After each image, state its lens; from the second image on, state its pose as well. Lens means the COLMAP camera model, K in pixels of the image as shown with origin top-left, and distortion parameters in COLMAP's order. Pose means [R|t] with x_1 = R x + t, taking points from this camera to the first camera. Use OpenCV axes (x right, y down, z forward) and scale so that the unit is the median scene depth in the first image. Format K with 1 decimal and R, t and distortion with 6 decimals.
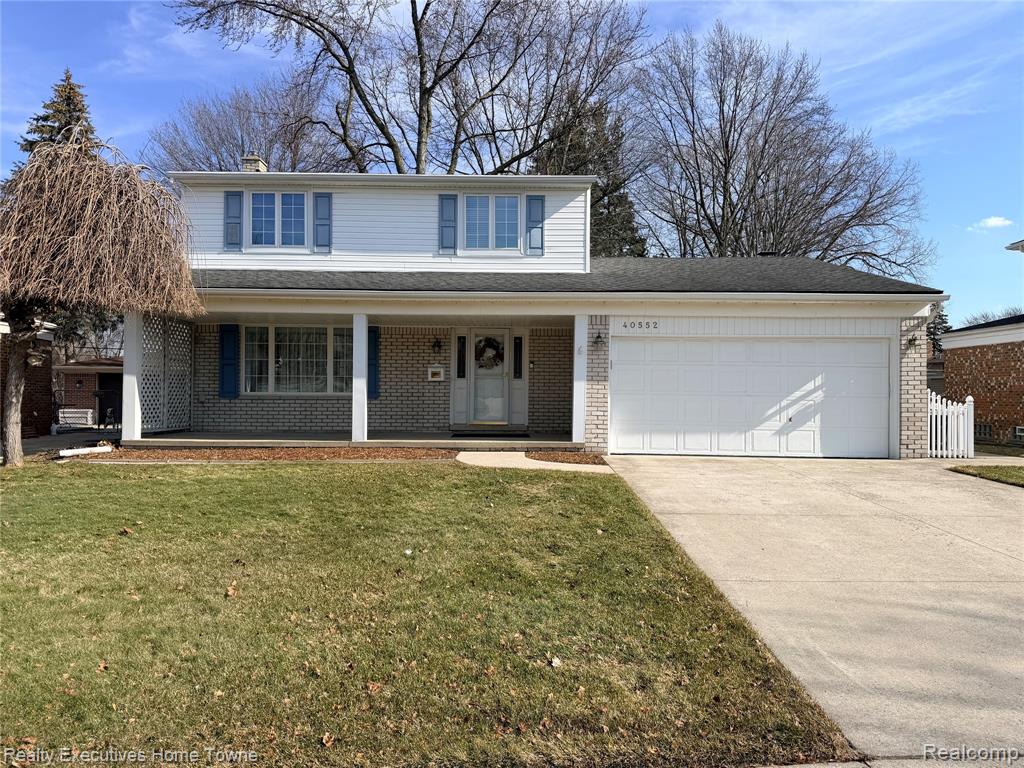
lens RADIAL K [[712.1, 0, 512.0], [0, 712.1, 384.0], [0, 0, 1]] dist [0.106175, -0.132234]
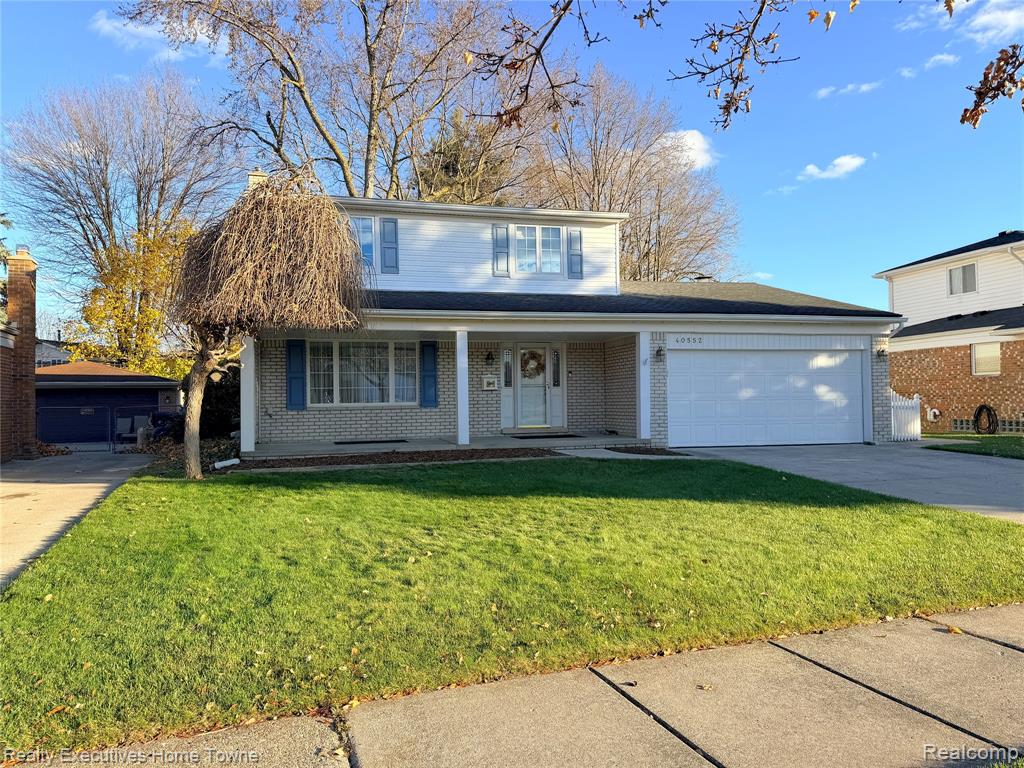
lens RADIAL K [[712.1, 0, 512.0], [0, 712.1, 384.0], [0, 0, 1]] dist [0.106175, -0.132234]
pose [[0.967657, -0.016314, 0.251742, -0.365511], [0.019477, 0.999760, -0.010077, -0.001794], [-0.251517, 0.014654, 0.967742, -0.085694]]
